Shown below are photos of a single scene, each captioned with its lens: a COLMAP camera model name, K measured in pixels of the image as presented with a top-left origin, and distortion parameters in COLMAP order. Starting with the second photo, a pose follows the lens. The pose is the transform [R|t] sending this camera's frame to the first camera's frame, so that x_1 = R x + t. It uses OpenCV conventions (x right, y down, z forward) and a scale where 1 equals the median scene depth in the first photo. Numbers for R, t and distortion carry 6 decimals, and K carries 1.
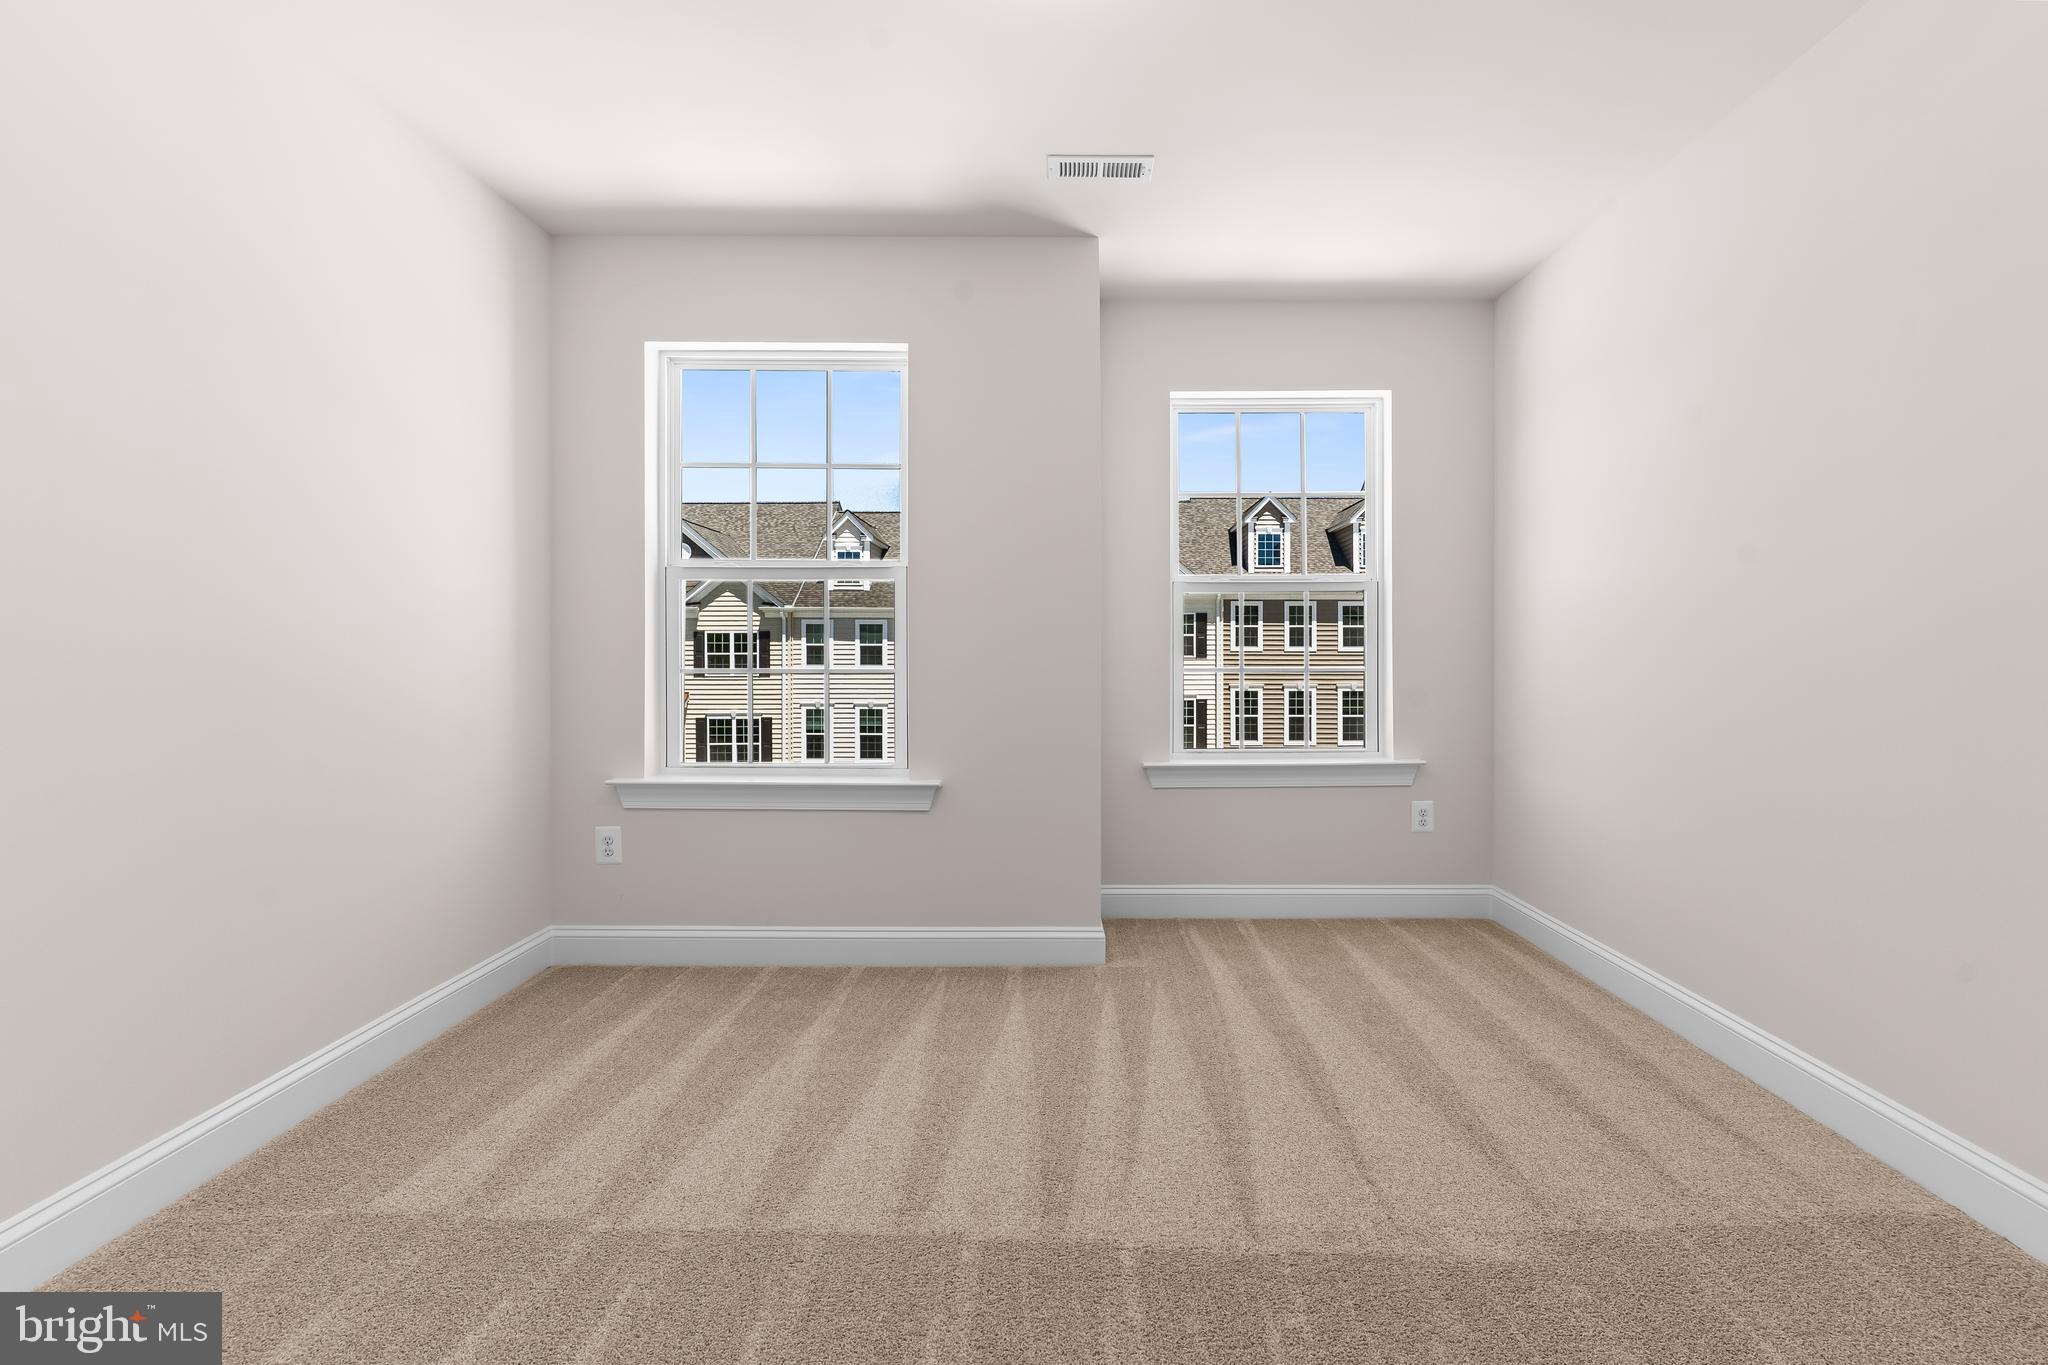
lens RADIAL K [[977.5, 0, 1007.9], [0, 977.5, 673.8], [0, 0, 1]] dist [0.002776, 0.000546]
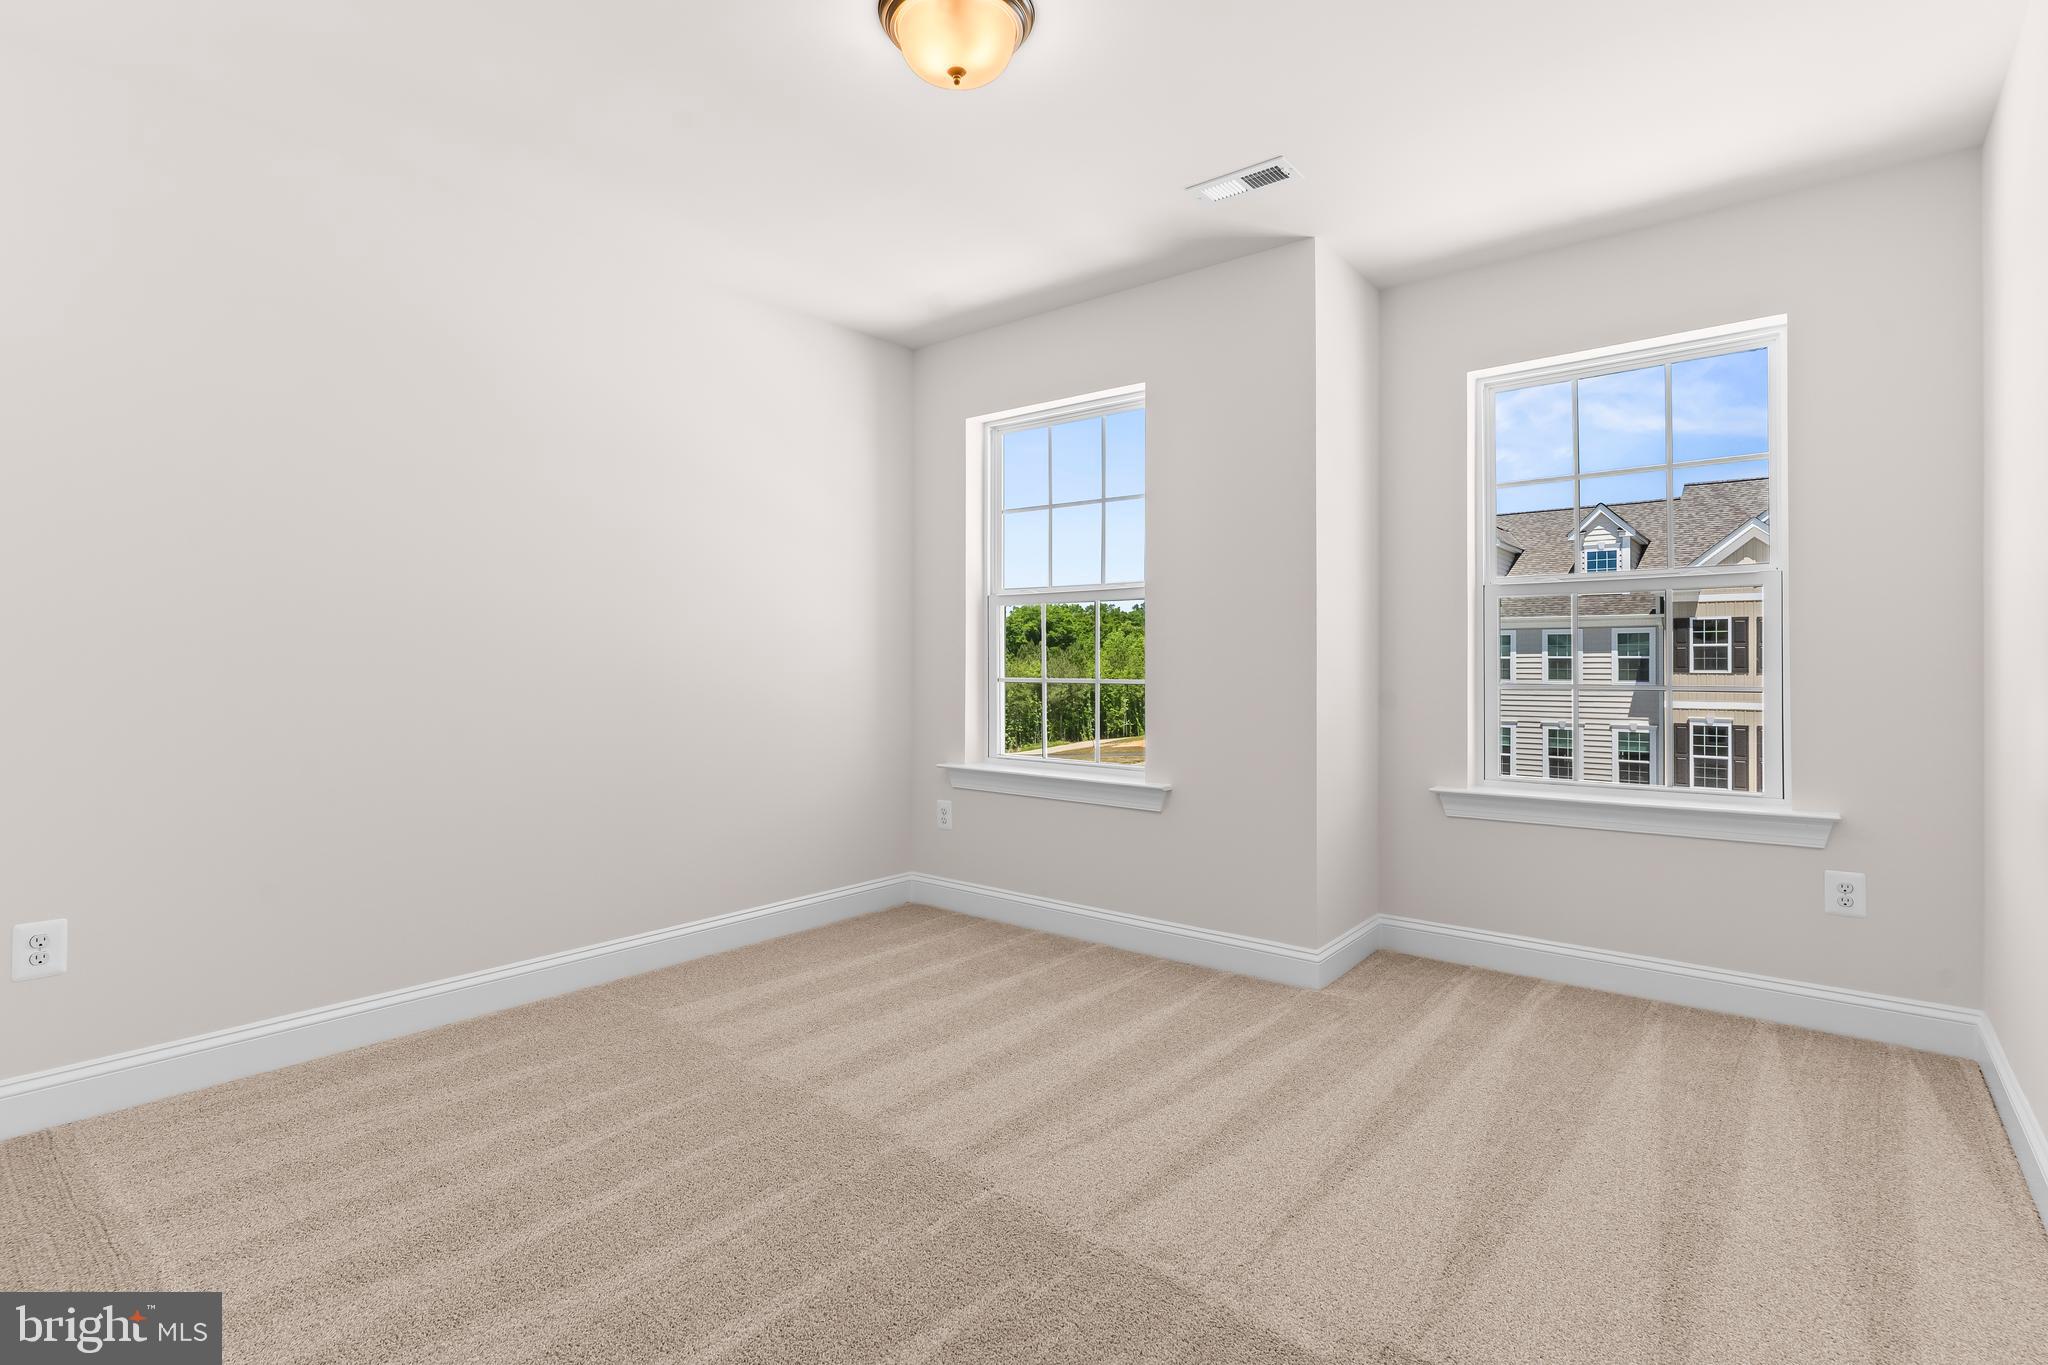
lens RADIAL K [[957.1, 0, 1028.7], [0, 957.1, 676.9], [0, 0, 1]] dist [0.006156, 0.000303]
pose [[0.783578, 0.007709, -0.621246, 0.512238], [-0.014332, 0.999881, -0.005670, -0.000481], [0.621128, 0.013346, 0.783595, 0.092117]]
